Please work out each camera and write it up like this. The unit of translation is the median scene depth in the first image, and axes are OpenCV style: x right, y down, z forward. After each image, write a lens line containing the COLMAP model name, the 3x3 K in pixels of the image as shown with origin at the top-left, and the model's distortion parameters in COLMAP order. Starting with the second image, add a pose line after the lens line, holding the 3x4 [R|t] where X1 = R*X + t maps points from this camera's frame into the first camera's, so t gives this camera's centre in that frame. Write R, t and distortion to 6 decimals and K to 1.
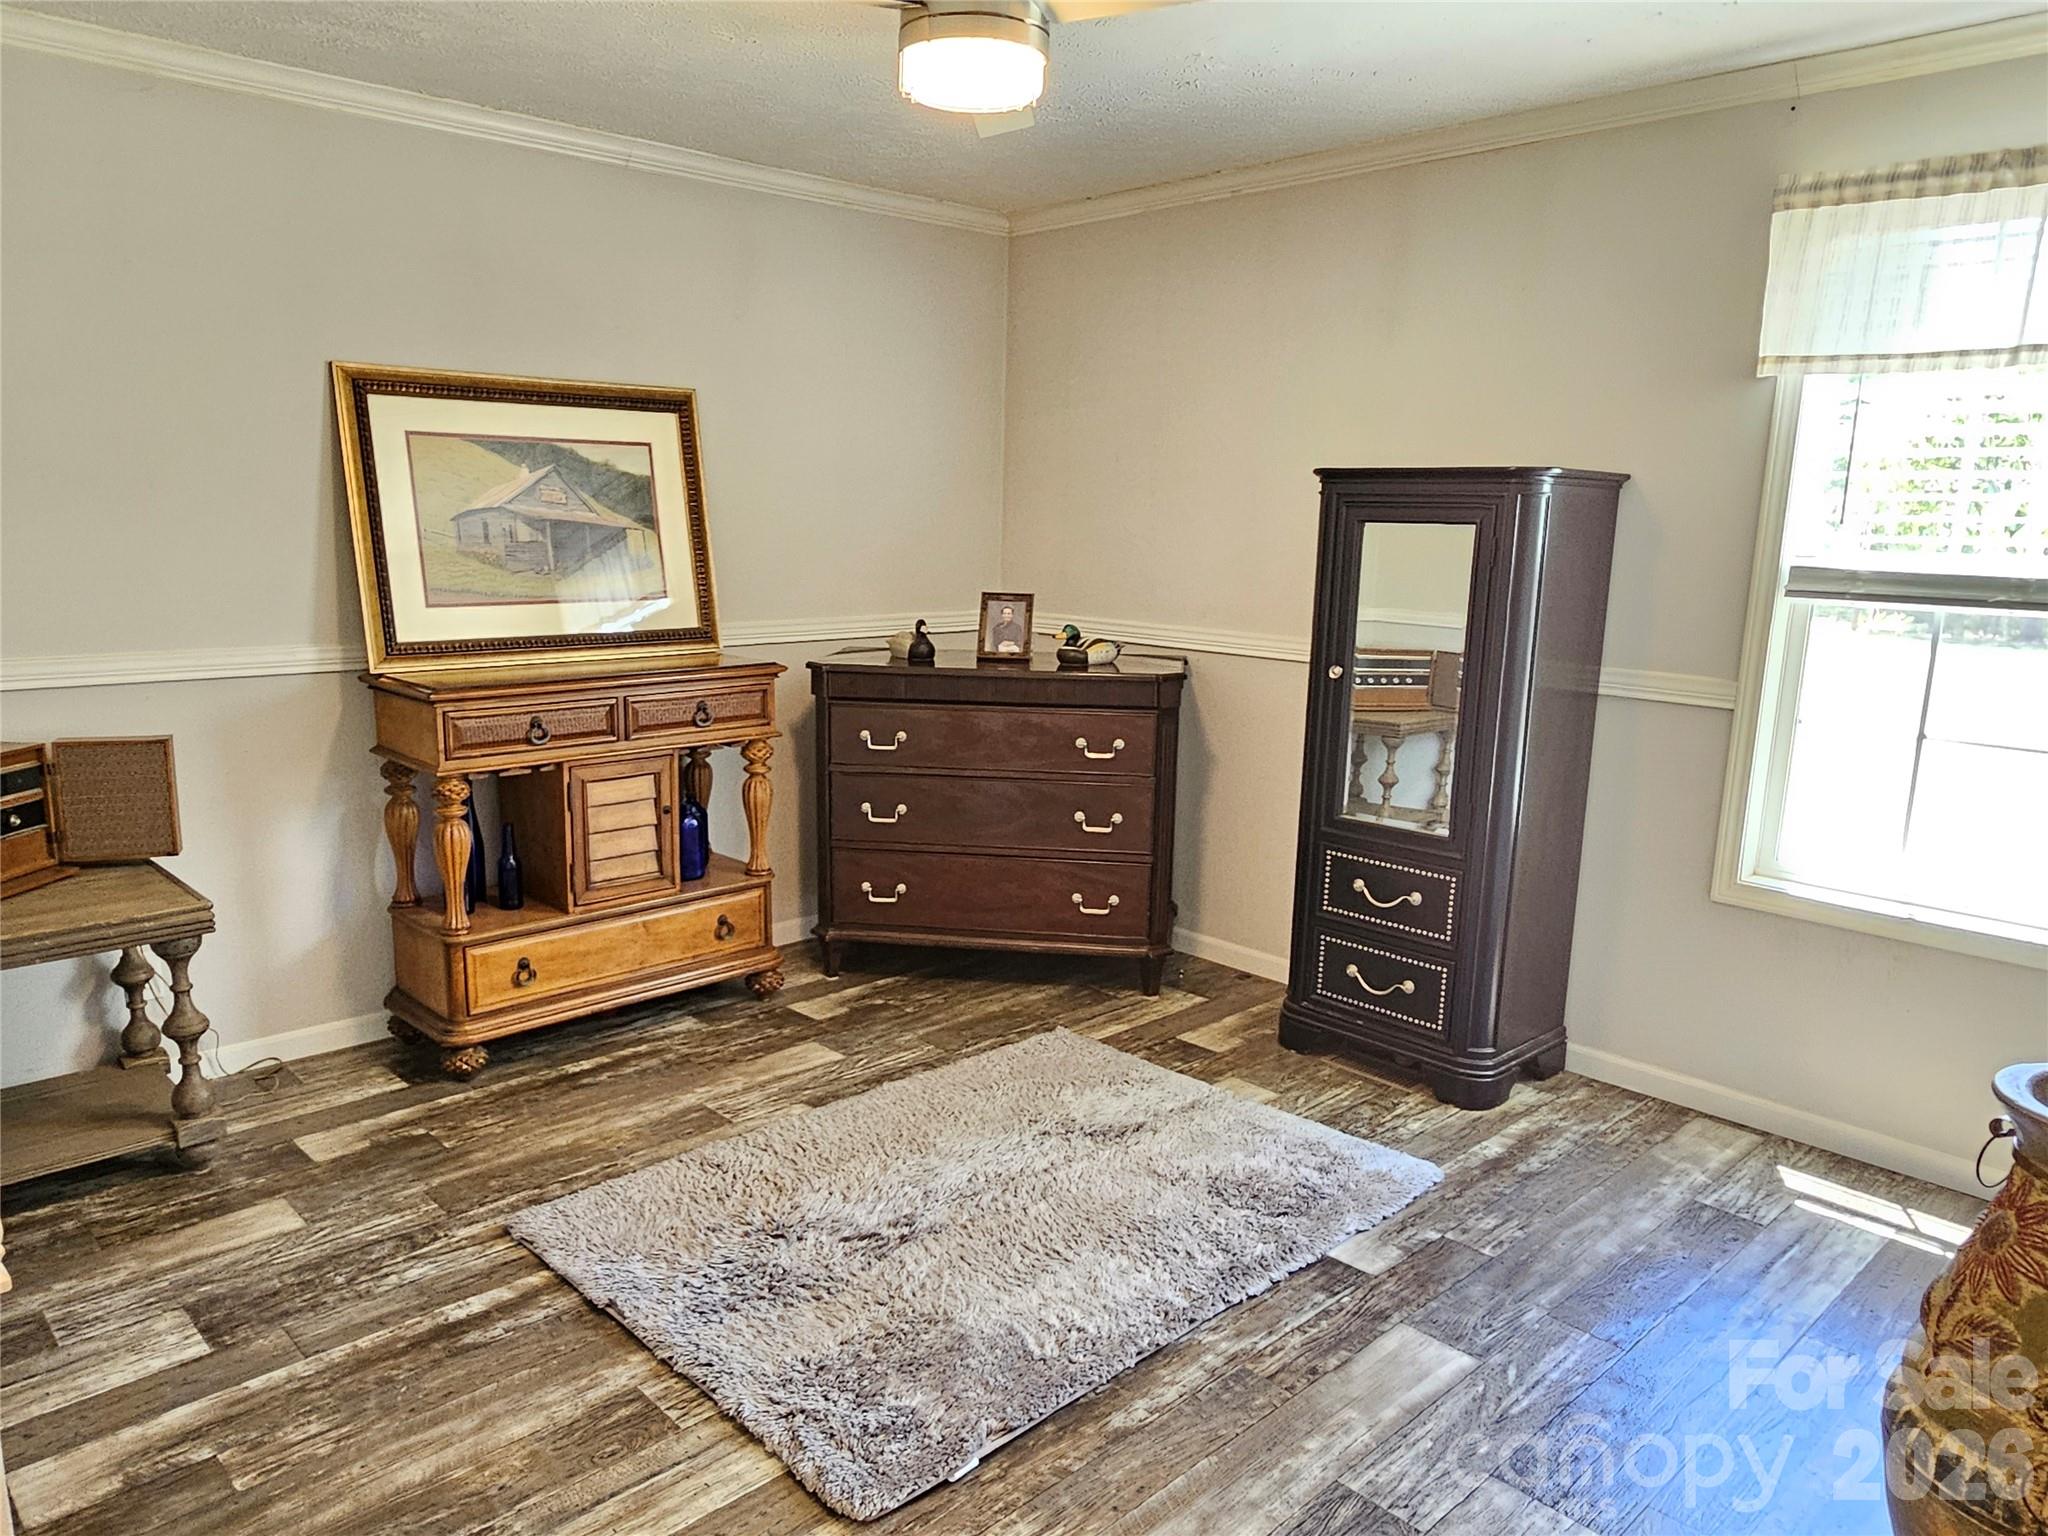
lens RADIAL K [[1453.4, 0, 1012.8], [0, 1453.4, 764.7], [0, 0, 1]] dist [0.009920, -0.004986]
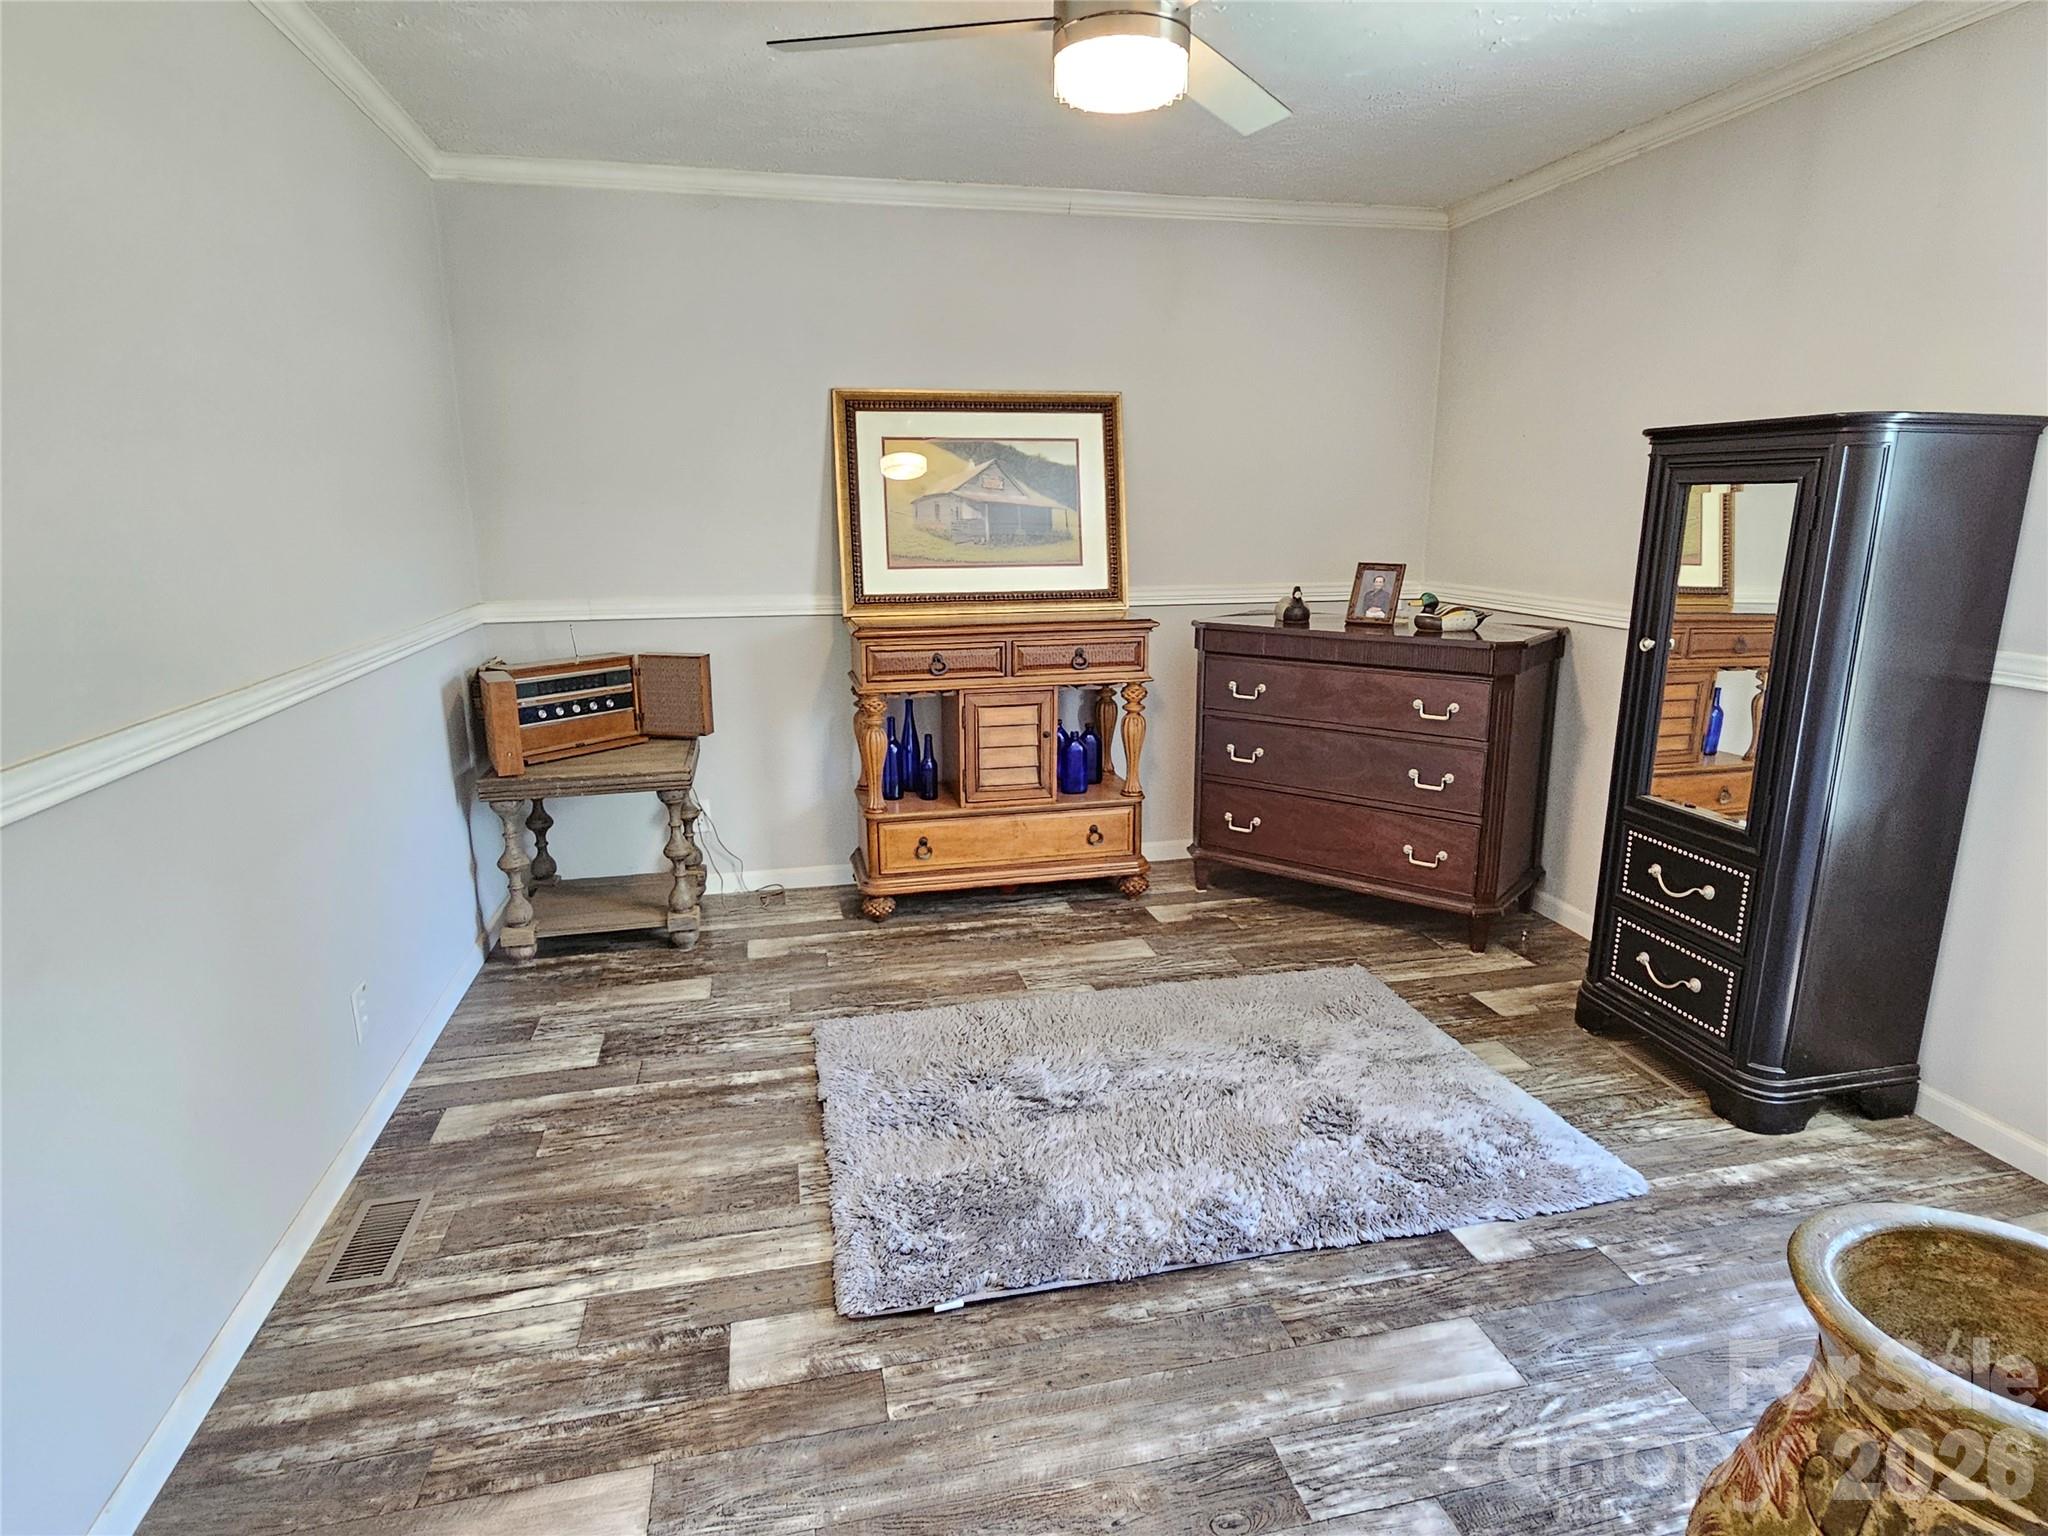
lens RADIAL K [[1165.8, 0, 1019.6], [0, 1165.8, 750.7], [0, 0, 1]] dist [-0.006319, -0.000763]
pose [[0.857100, 0.086740, -0.507795, 0.265521], [-0.071038, 0.996206, 0.050266, -0.003785], [0.510228, -0.007010, 0.860011, 0.139281]]
